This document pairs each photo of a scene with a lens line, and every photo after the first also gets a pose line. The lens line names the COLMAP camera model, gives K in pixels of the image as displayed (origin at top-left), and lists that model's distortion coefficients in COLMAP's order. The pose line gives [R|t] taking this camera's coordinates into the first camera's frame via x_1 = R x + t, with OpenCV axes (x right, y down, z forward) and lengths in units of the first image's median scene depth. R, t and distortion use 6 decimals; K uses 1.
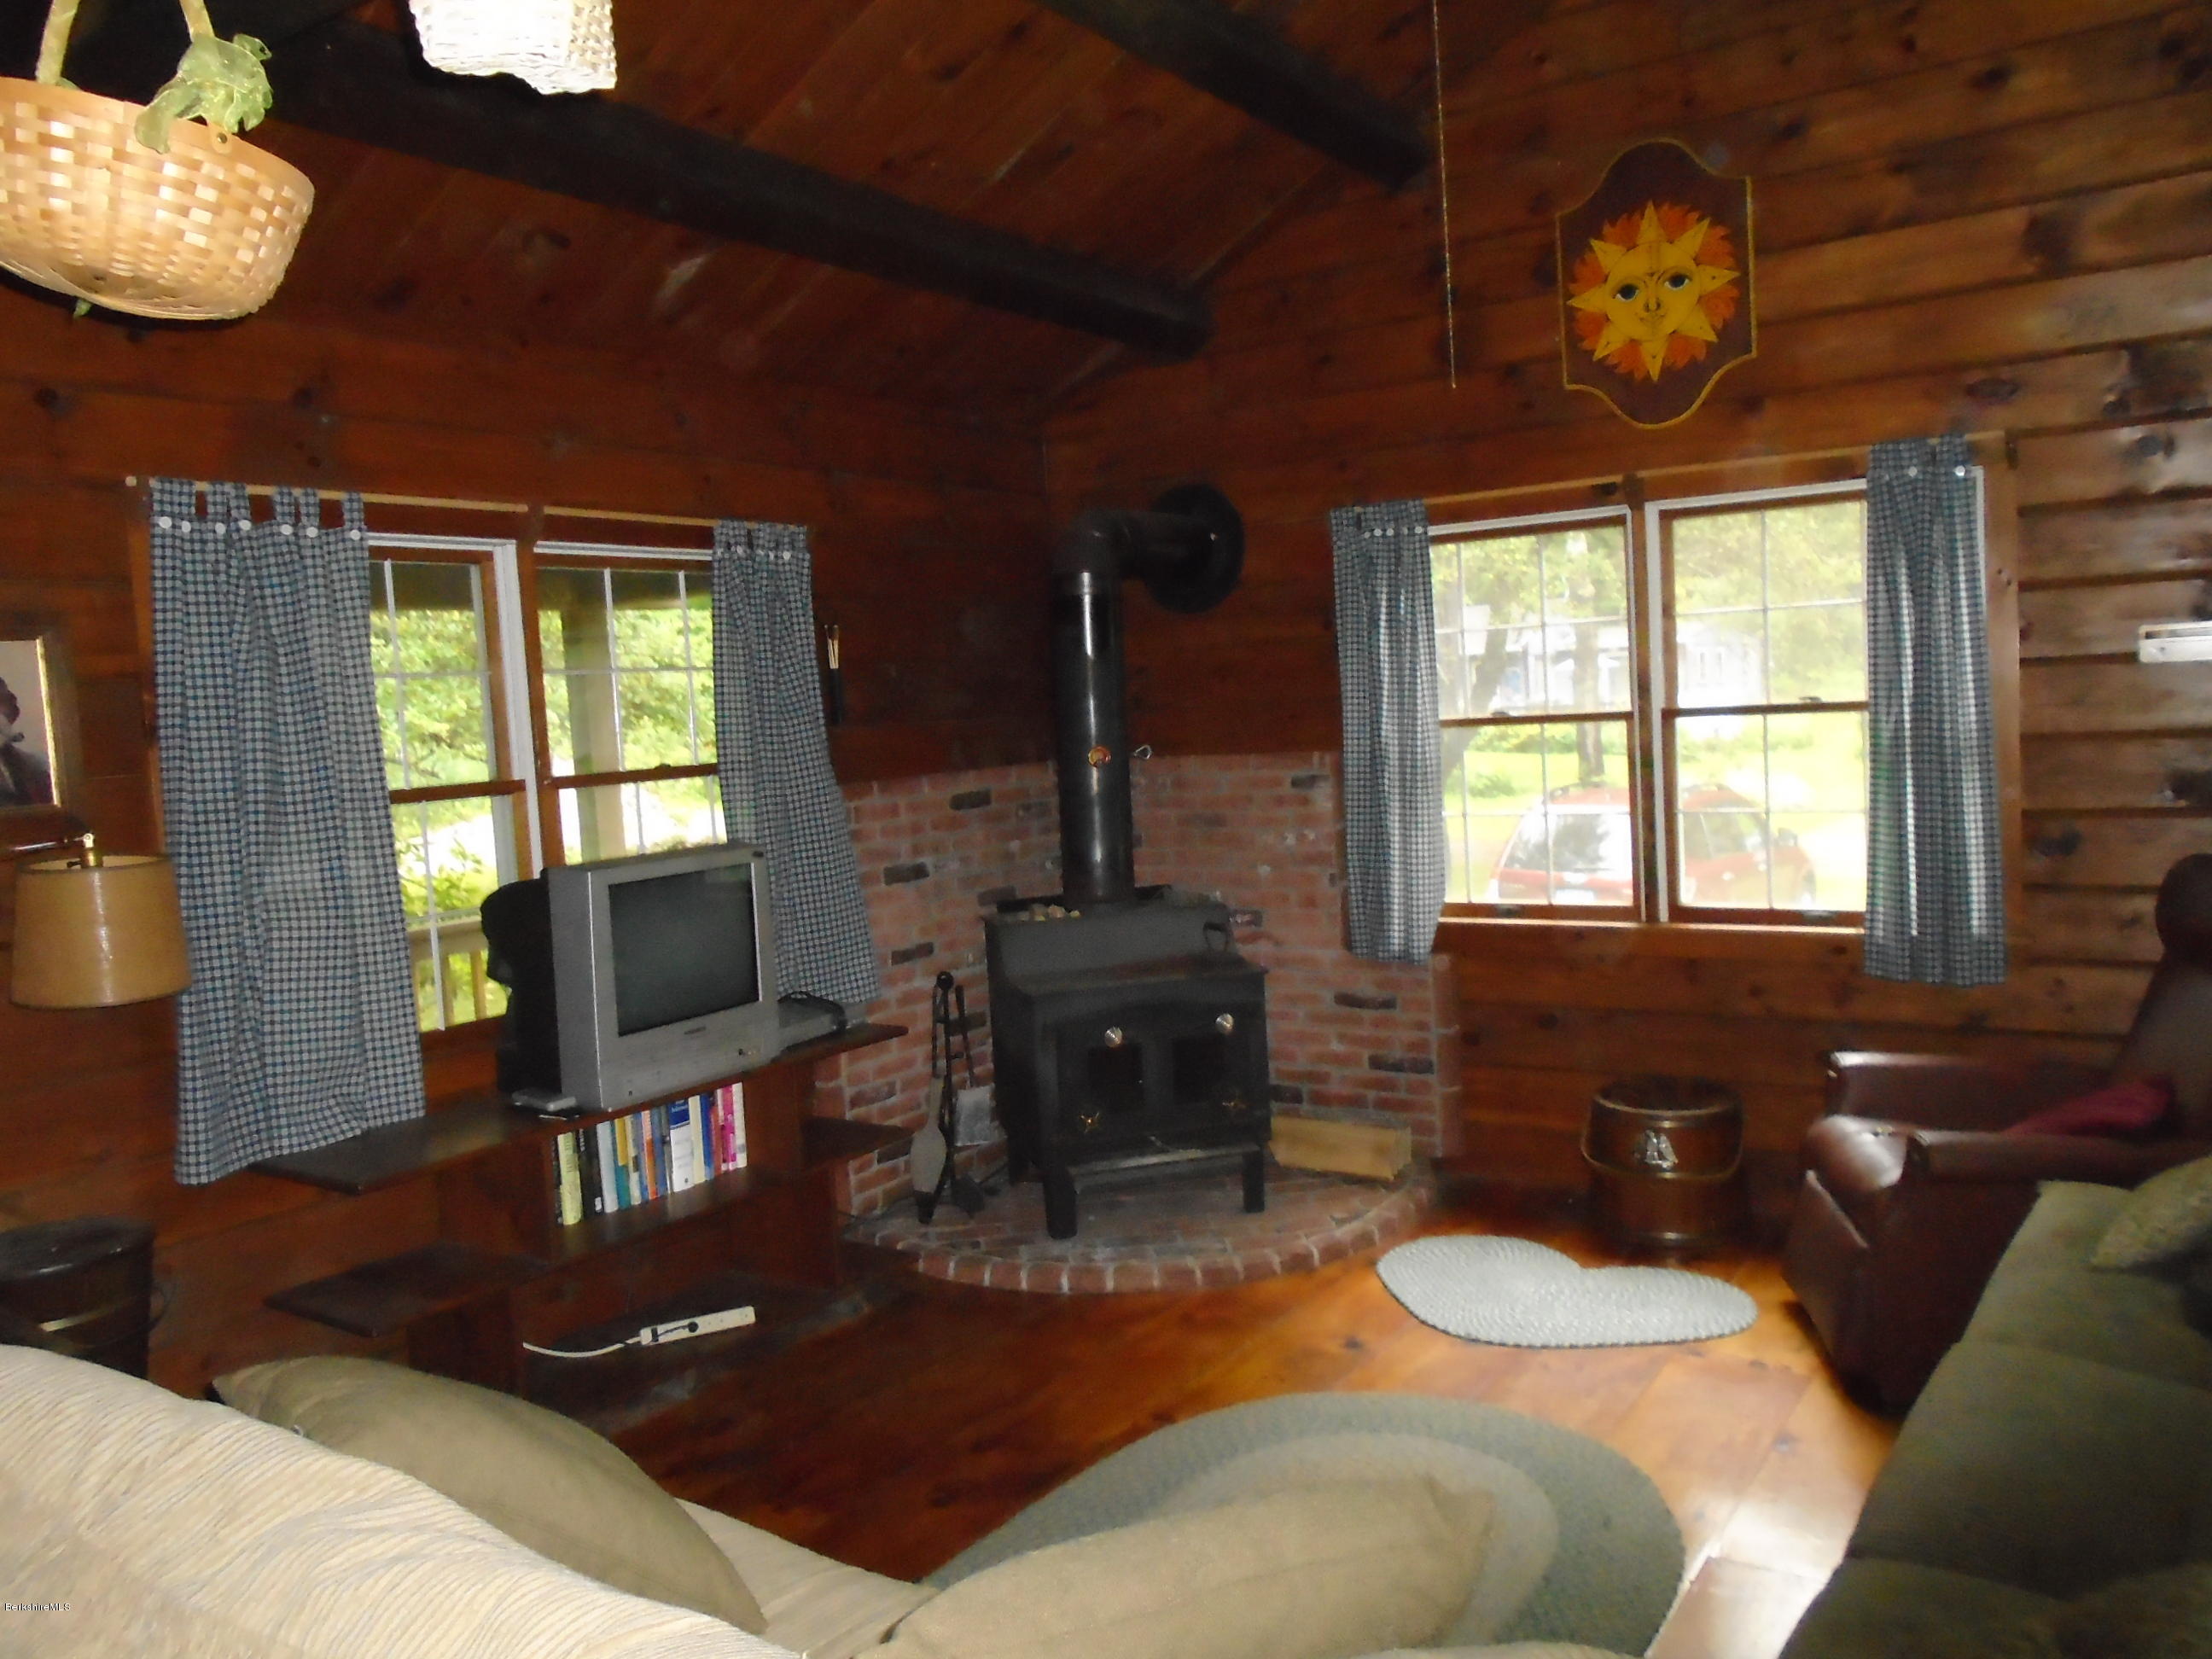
lens RADIAL K [[1672.9, 0, 1164.5], [0, 1672.9, 817.6], [0, 0, 1]] dist [-0.006613, 0.003886]
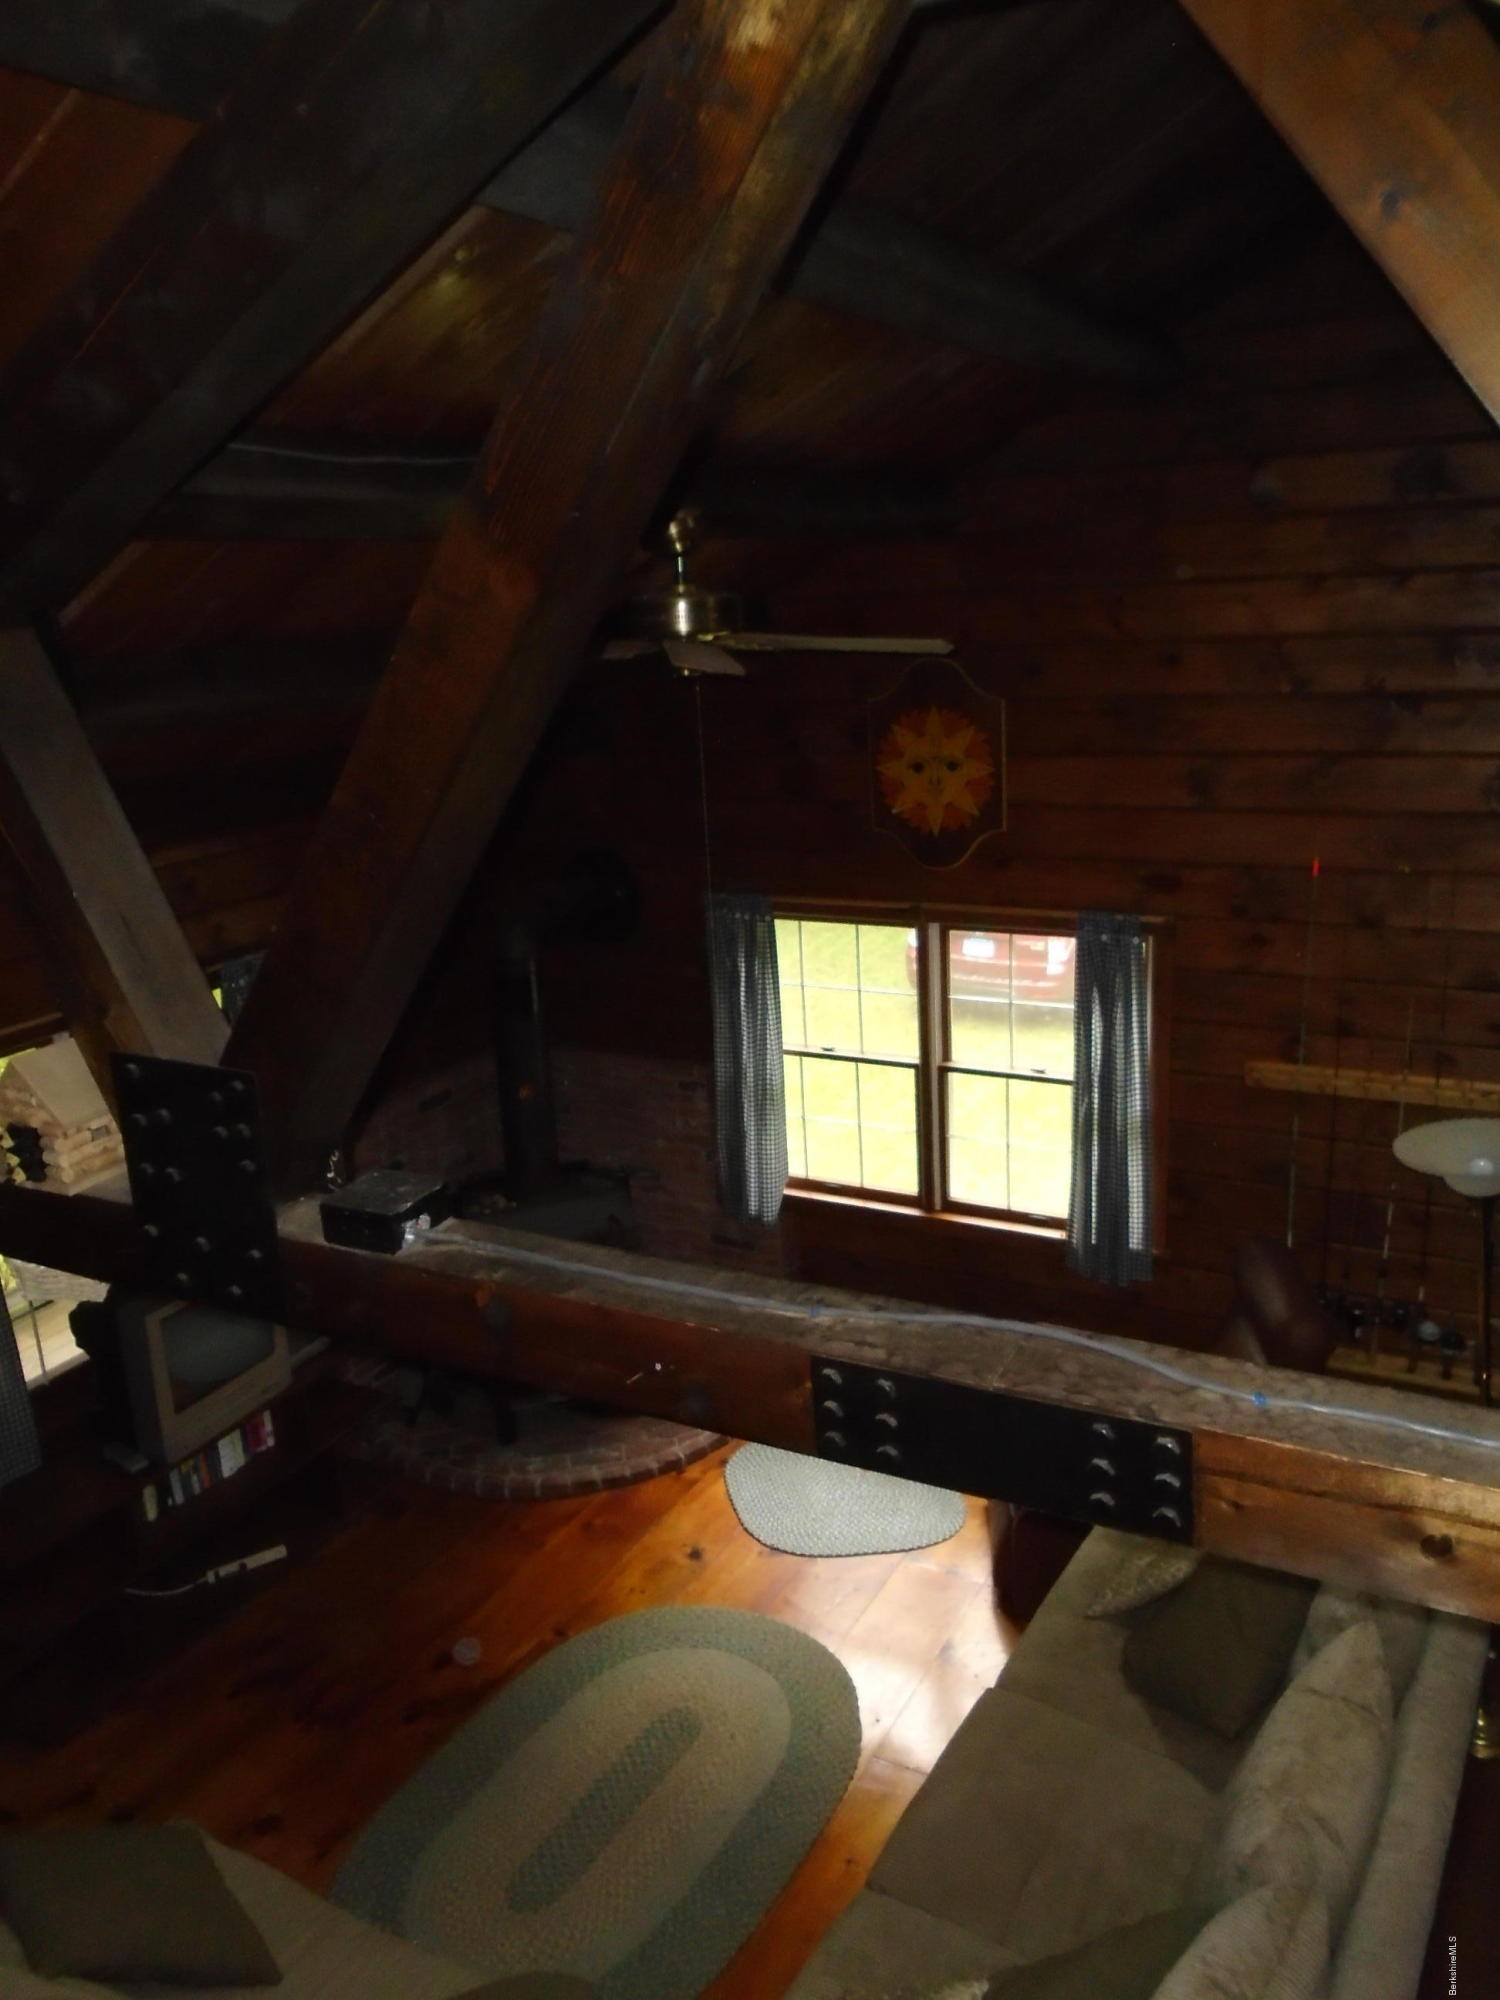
lens RADIAL K [[1504.1, 0, 804.3], [0, 1504.1, 1010.9], [0, 0, 1]] dist [-0.015448, -0.002806]
pose [[0.996037, -0.011189, 0.088231, 0.085947], [-0.006447, 0.980362, 0.197102, -0.383685], [-0.088704, -0.196889, 0.976405, -0.205932]]
